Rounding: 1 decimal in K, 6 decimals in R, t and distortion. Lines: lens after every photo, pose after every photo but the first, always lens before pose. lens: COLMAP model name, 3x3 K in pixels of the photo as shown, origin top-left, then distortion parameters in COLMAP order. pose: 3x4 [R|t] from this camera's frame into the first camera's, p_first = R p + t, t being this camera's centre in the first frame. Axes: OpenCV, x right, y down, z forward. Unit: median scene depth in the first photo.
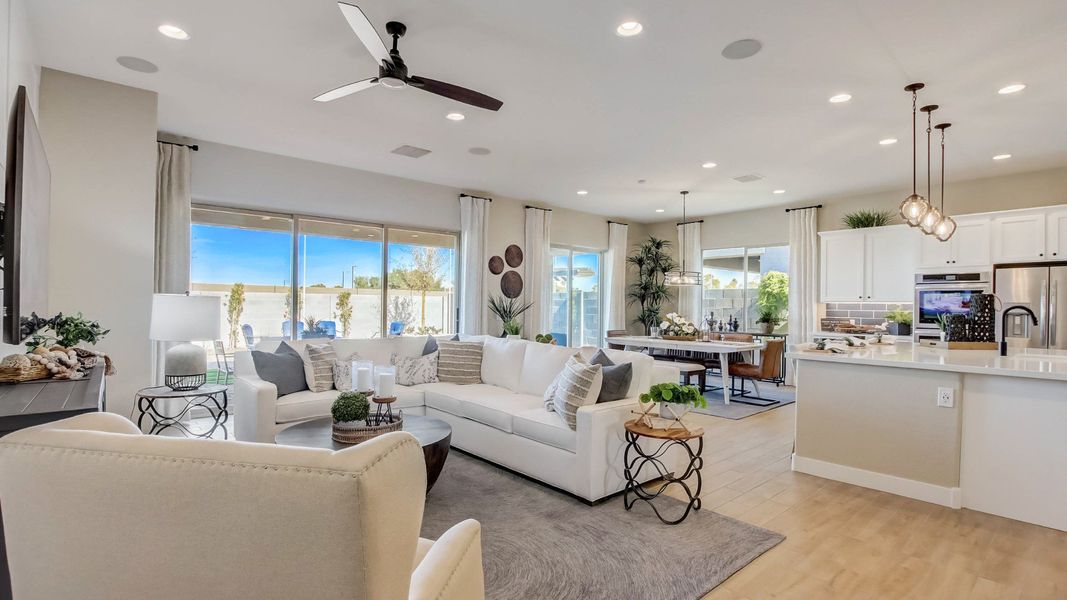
lens RADIAL K [[498.4, 0, 532.9], [0, 498.4, 306.7], [0, 0, 1]] dist [-0.023629, -0.000738]
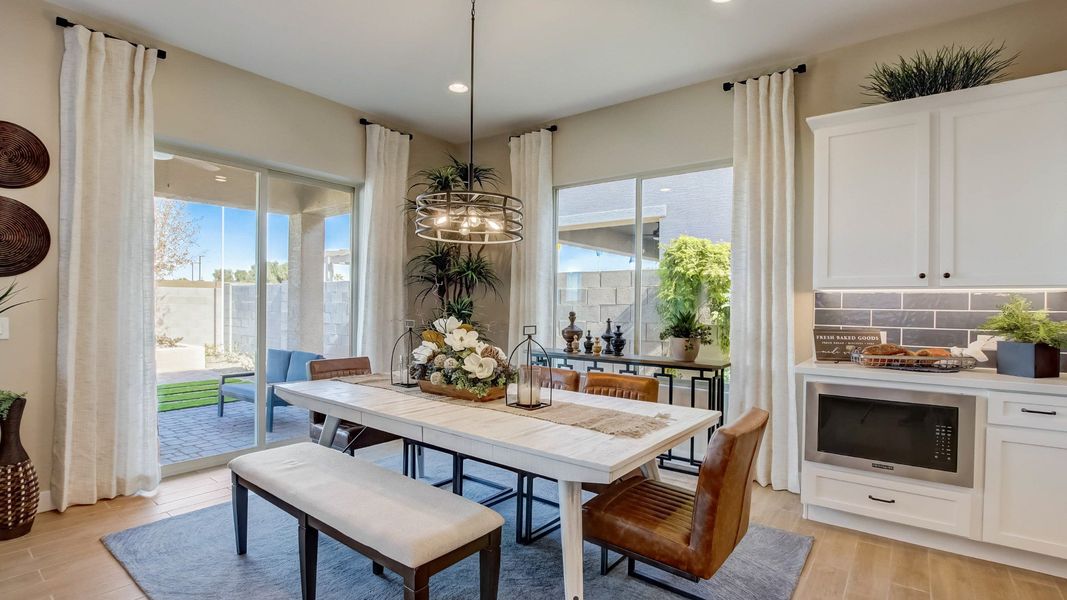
lens RADIAL K [[498.4, 0, 532.9], [0, 498.4, 306.7], [0, 0, 1]] dist [-0.023629, -0.000738]
pose [[0.979664, -0.001089, 0.200643, 0.265013], [0.000194, 0.999990, 0.004481, 0.003158], [-0.200645, -0.004351, 0.979654, 0.626766]]
